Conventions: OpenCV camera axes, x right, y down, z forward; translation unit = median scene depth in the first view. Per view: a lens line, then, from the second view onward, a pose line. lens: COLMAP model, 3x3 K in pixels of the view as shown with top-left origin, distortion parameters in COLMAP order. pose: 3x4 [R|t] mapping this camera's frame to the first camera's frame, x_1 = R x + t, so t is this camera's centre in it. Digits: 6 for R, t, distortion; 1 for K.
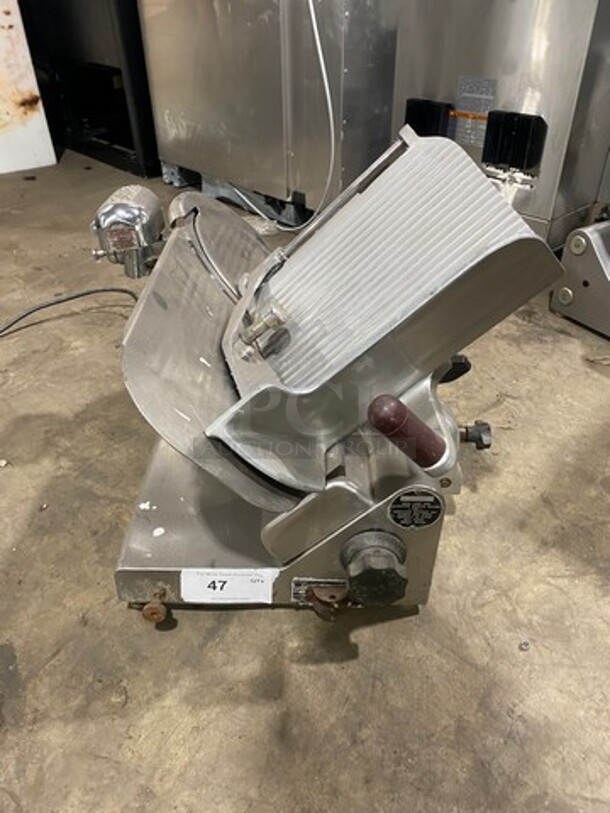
lens RADIAL K [[615.0, 0, 302.8], [0, 615.0, 403.2], [0, 0, 1]] dist [0.009598, -0.008934]
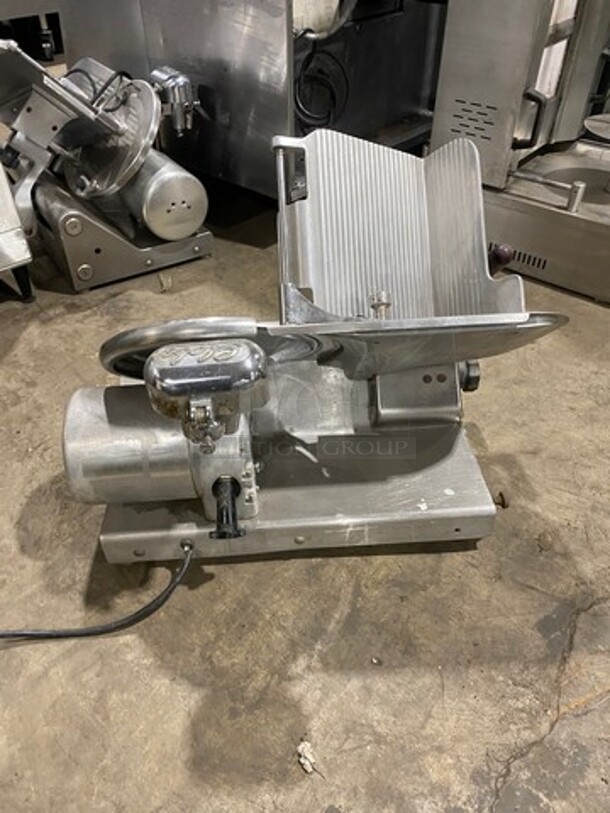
lens RADIAL K [[615.0, 0, 301.2], [0, 615.0, 413.9], [0, 0, 1]] dist [0.009598, -0.008934]
pose [[-0.054055, -0.652439, 0.755911, -1.093608], [0.577103, 0.597369, 0.556868, -0.767208], [-0.814880, 0.466340, 0.344234, 0.793583]]
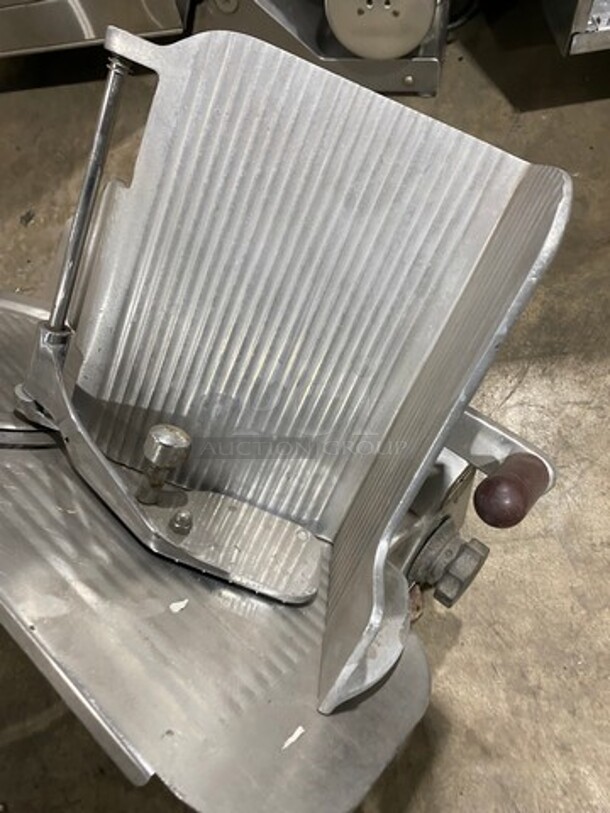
lens RADIAL K [[615.0, 0, 322.7], [0, 615.0, 400.7], [0, 0, 1]] dist [0.009598, -0.008934]
pose [[0.650939, -0.698499, 0.297282, -0.089933], [0.528187, 0.698013, 0.483526, -0.382616], [-0.545249, -0.157725, 0.823302, 0.394510]]
